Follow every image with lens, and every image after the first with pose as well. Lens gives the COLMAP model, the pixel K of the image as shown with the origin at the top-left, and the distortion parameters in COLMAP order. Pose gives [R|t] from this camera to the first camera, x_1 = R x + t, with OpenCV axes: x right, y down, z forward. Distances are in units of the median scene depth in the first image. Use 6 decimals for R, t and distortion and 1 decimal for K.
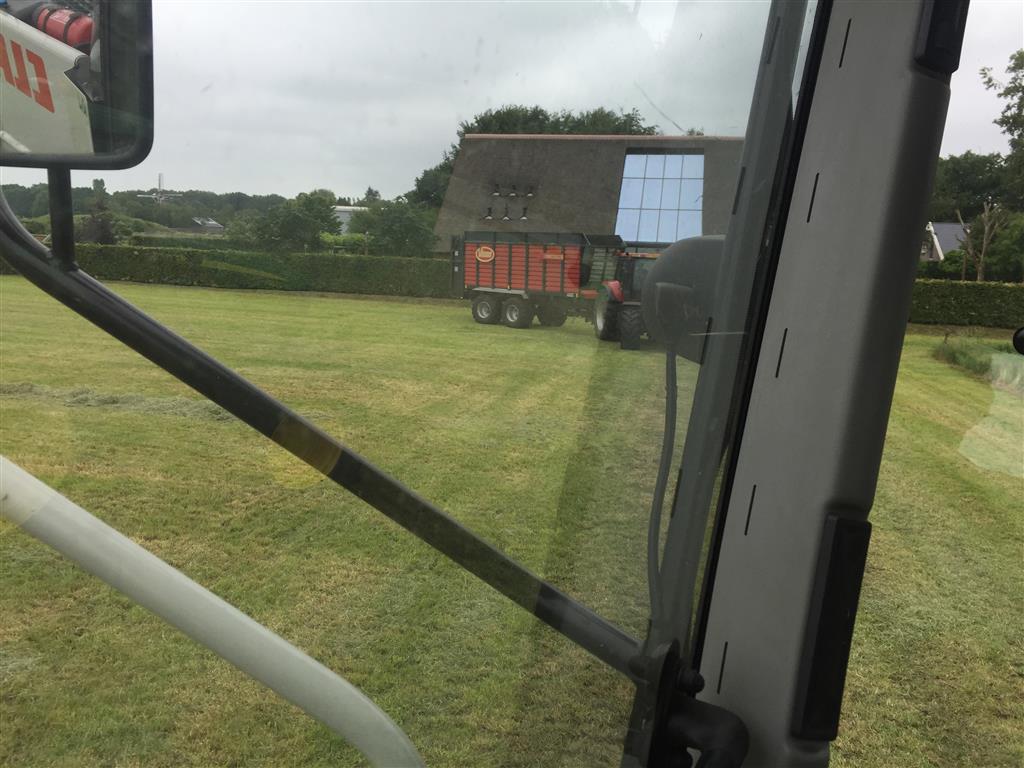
lens RADIAL K [[877.6, 0, 532.6], [0, 877.6, 405.9], [0, 0, 1]] dist [0.103694, -0.137199]
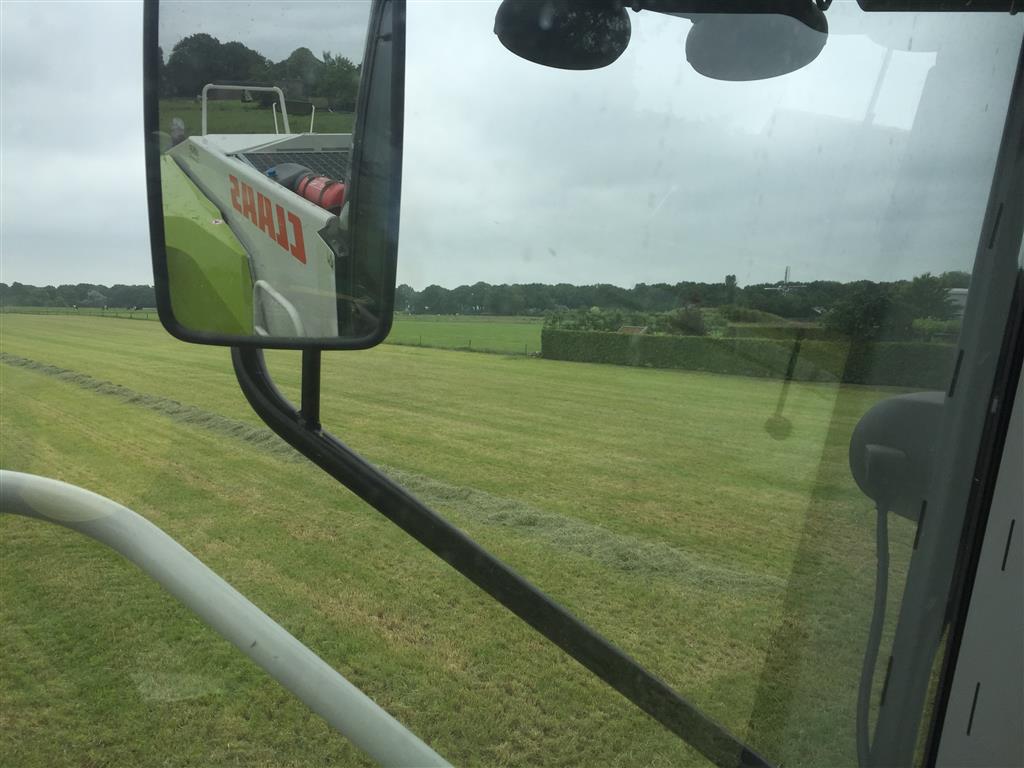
lens RADIAL K [[904.1, 0, 513.5], [0, 904.1, 380.4], [0, 0, 1]] dist [0.092496, -0.151205]
pose [[0.777957, 0.027385, -0.627720, 0.015752], [-0.107337, 0.990156, -0.089830, -0.015765], [0.619081, 0.137262, 0.773239, 0.086263]]
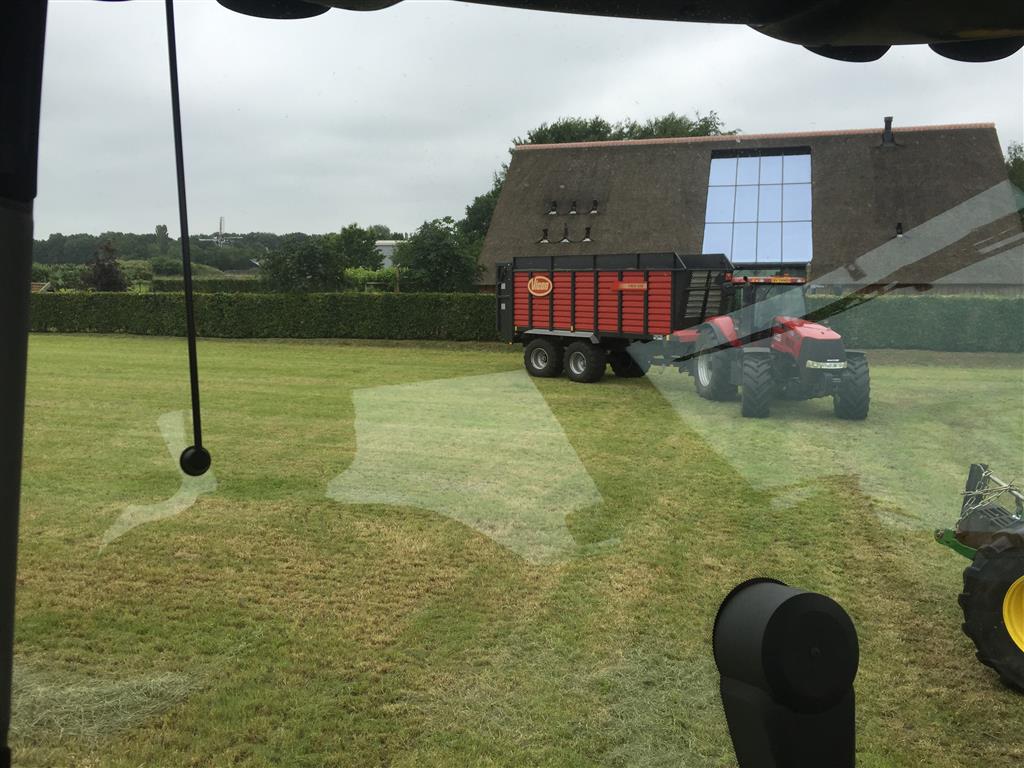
lens RADIAL K [[904.1, 0, 513.5], [0, 904.1, 380.4], [0, 0, 1]] dist [0.092496, -0.151205]
pose [[0.995663, -0.026402, -0.089206, -0.006784], [0.020670, 0.997699, -0.064576, -0.030157], [0.090706, 0.062452, 0.993918, 0.166391]]
